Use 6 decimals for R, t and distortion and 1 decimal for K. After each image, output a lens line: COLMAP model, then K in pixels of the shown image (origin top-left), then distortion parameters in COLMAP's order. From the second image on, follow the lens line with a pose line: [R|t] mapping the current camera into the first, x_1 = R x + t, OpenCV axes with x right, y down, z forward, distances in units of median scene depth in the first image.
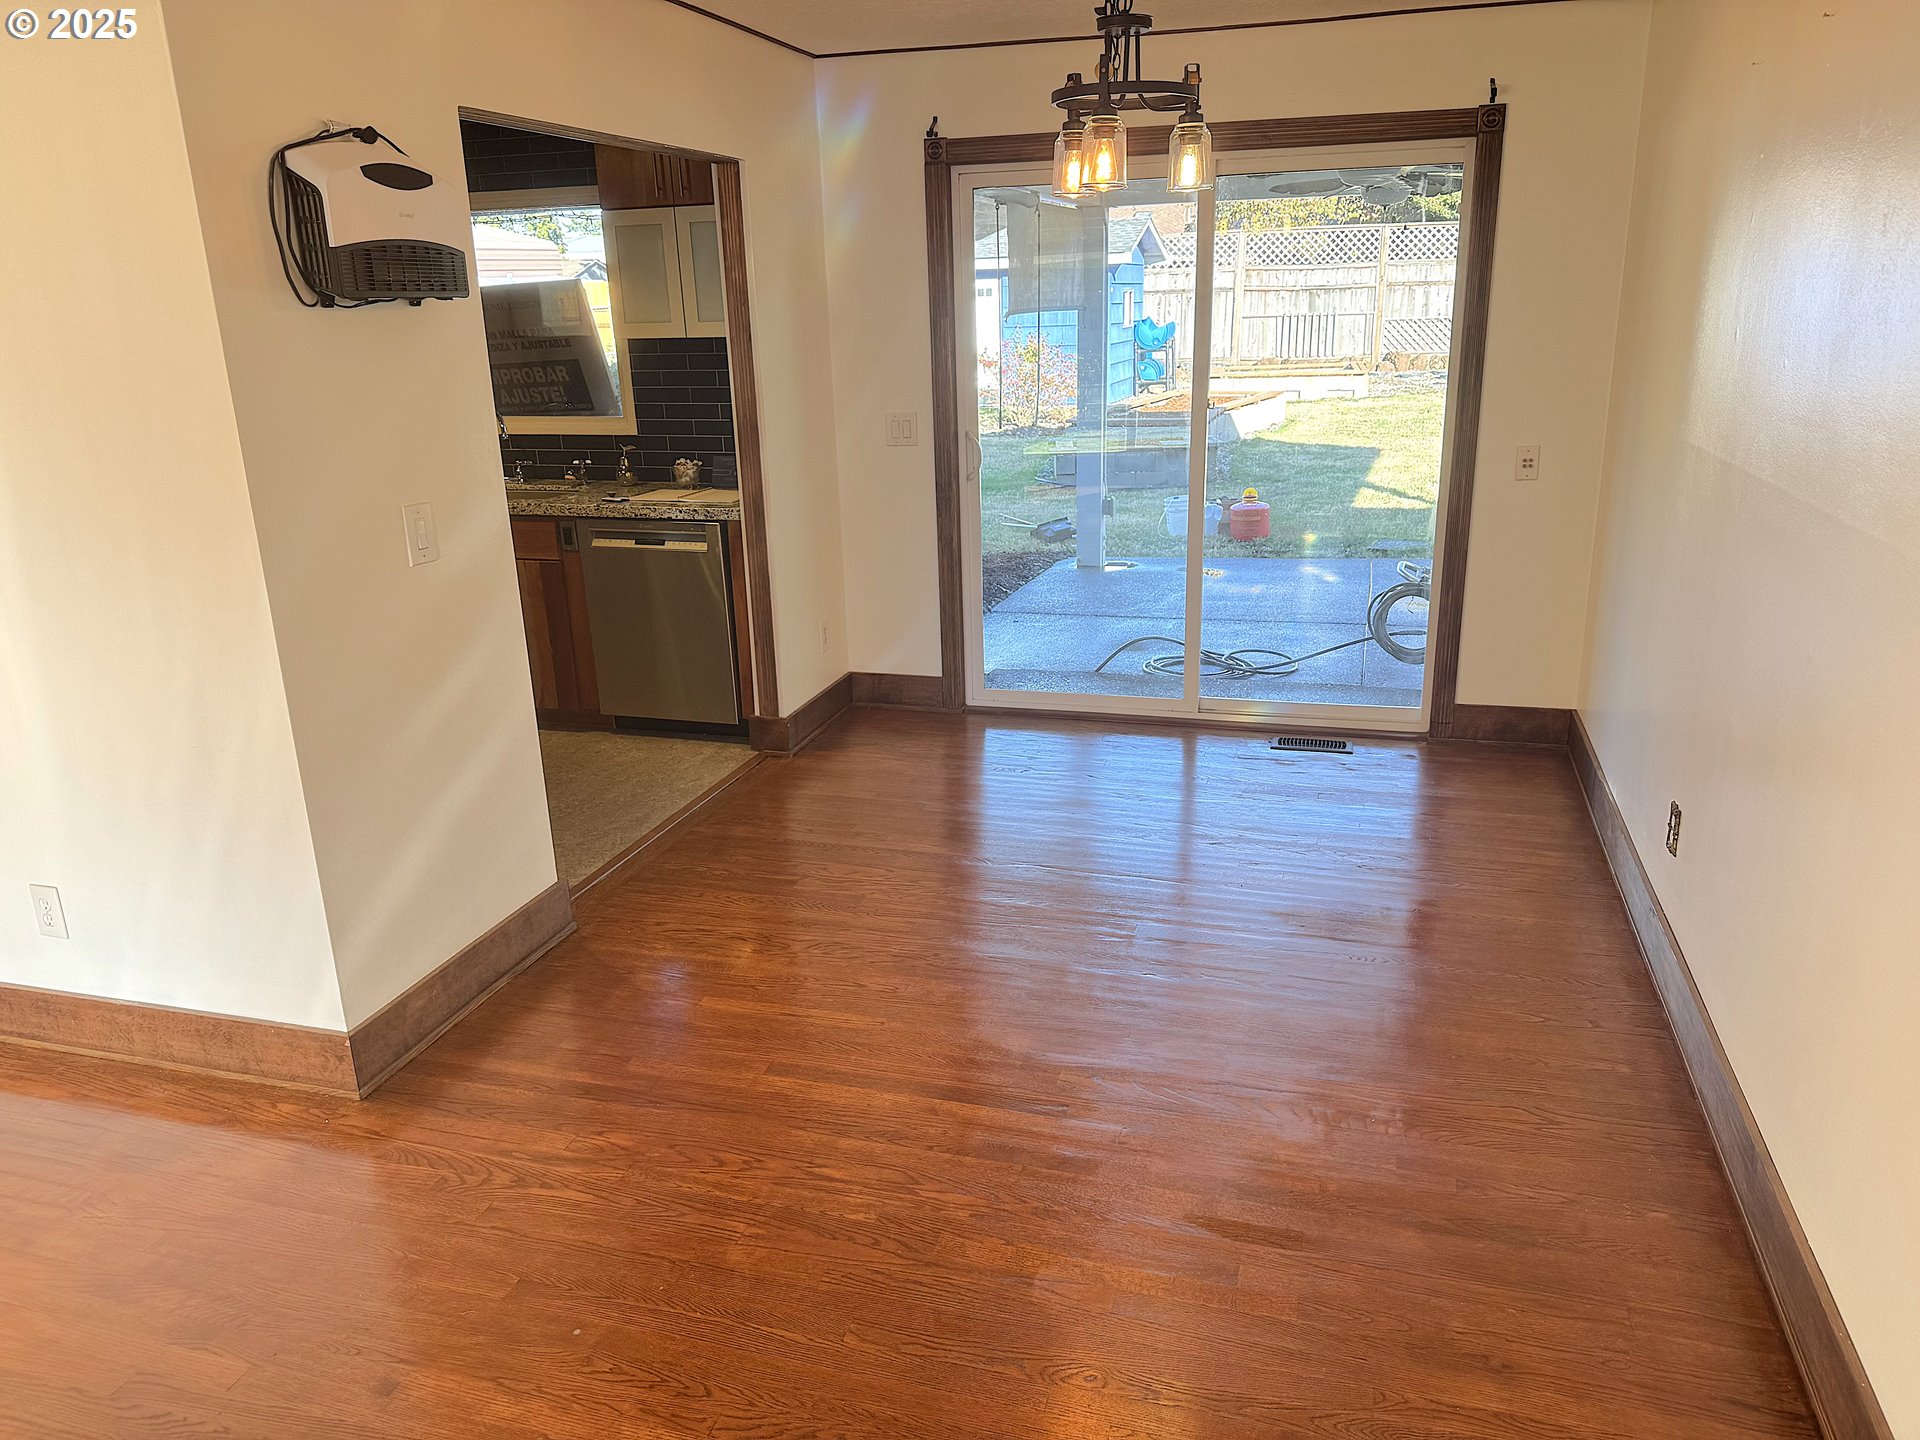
lens RADIAL K [[1336.2, 0, 964.0], [0, 1336.2, 721.2], [0, 0, 1]] dist [0.049923, -0.032556]
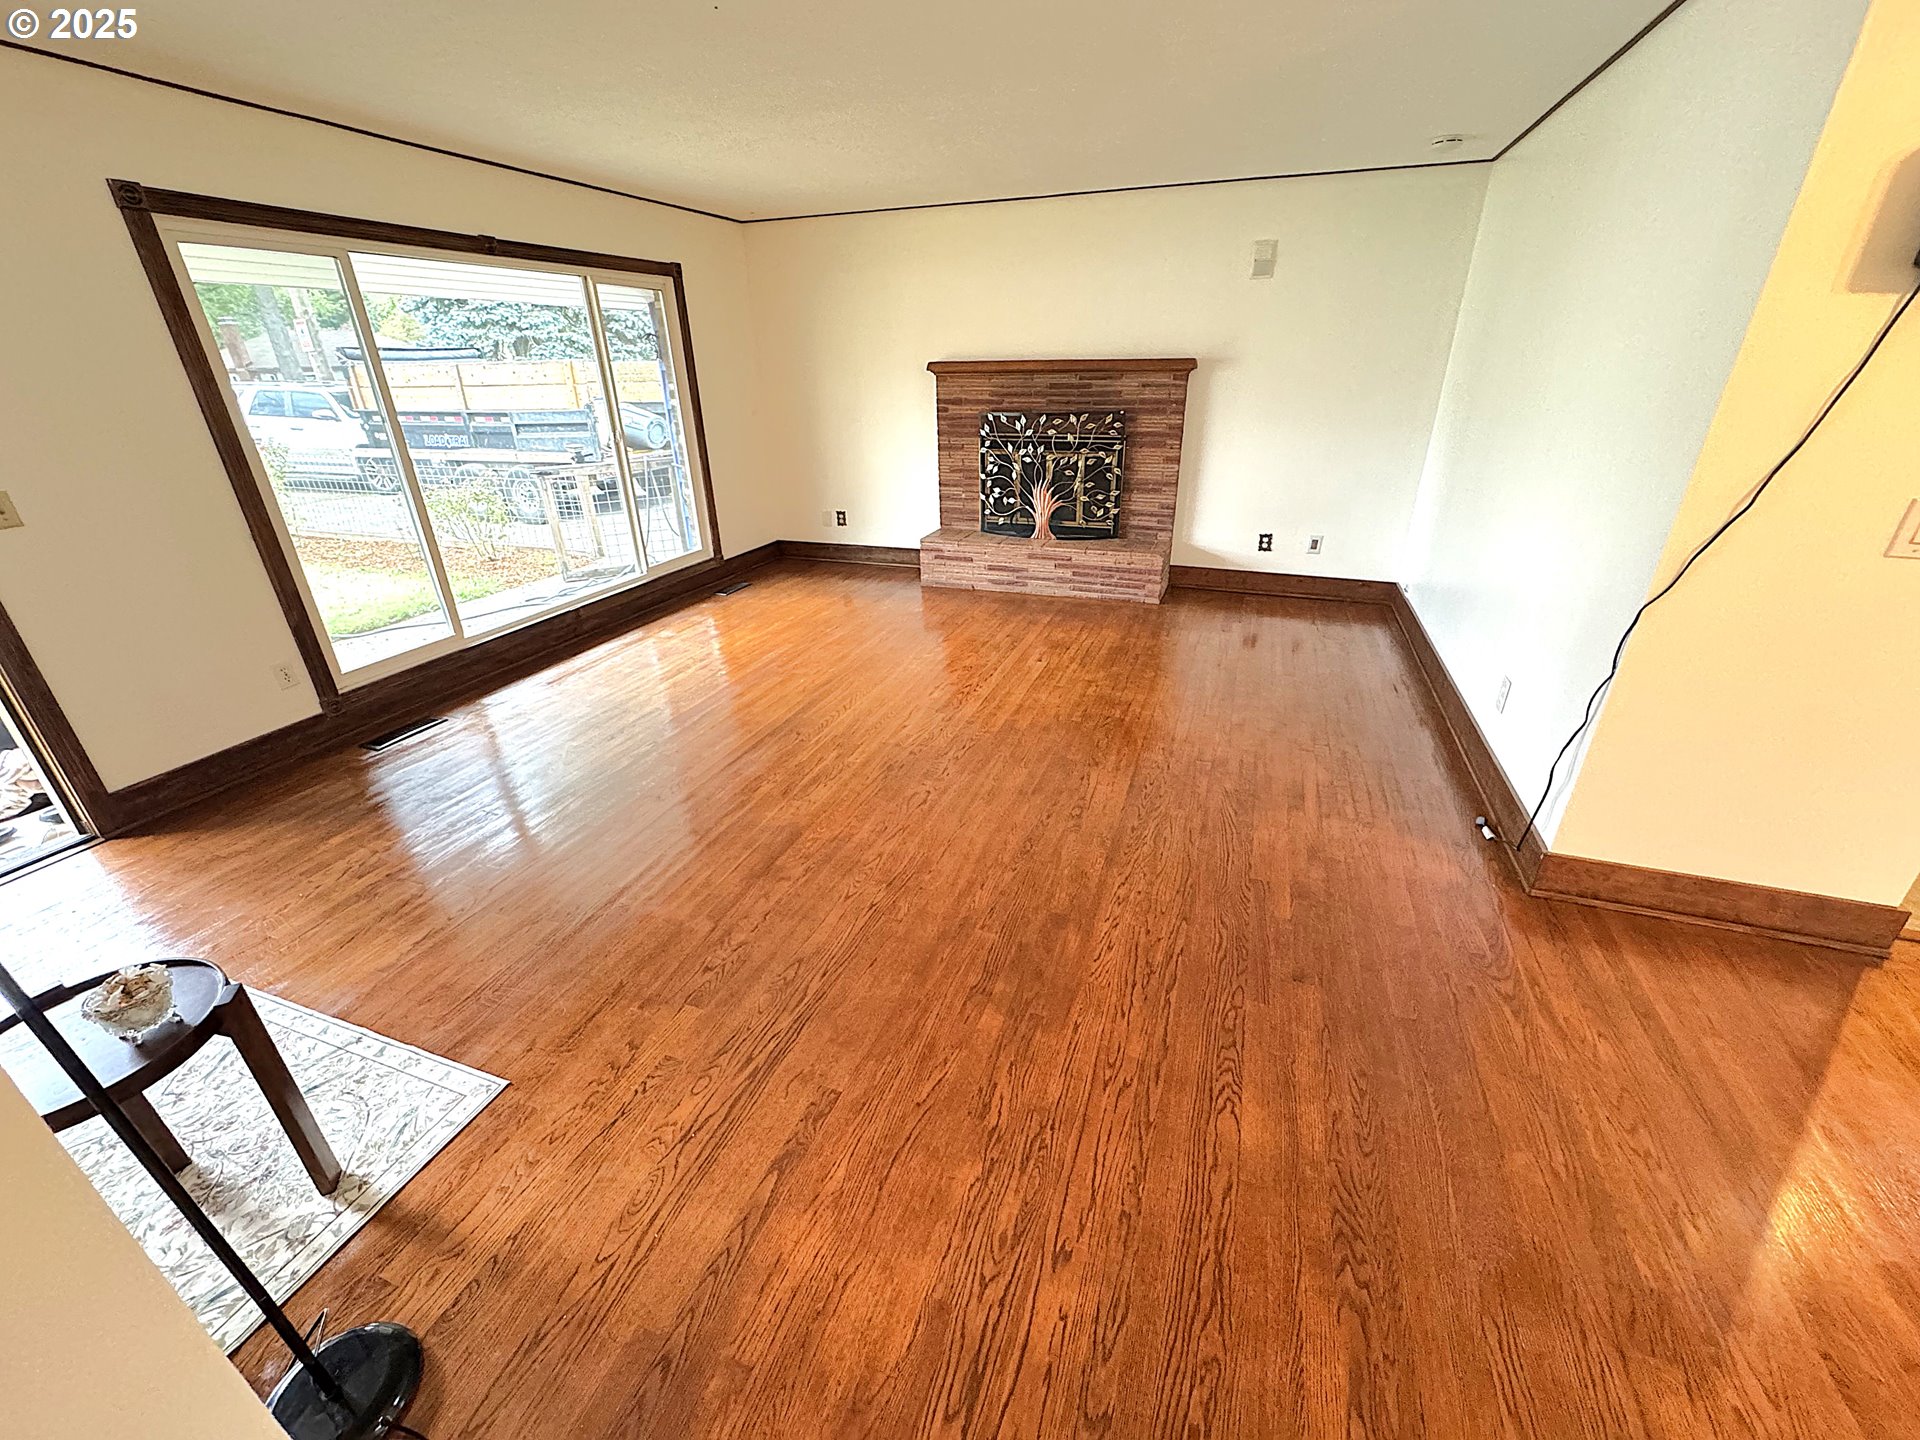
lens RADIAL K [[764.0, 0, 962.8], [0, 764.0, 717.7], [0, 0, 1]] dist [-0.003414, 0.000844]
pose [[-0.052441, 0.455284, -0.888801, 0.246607], [-0.282367, 0.846945, 0.450503, -0.084410], [0.957872, 0.274593, 0.084143, 0.331720]]
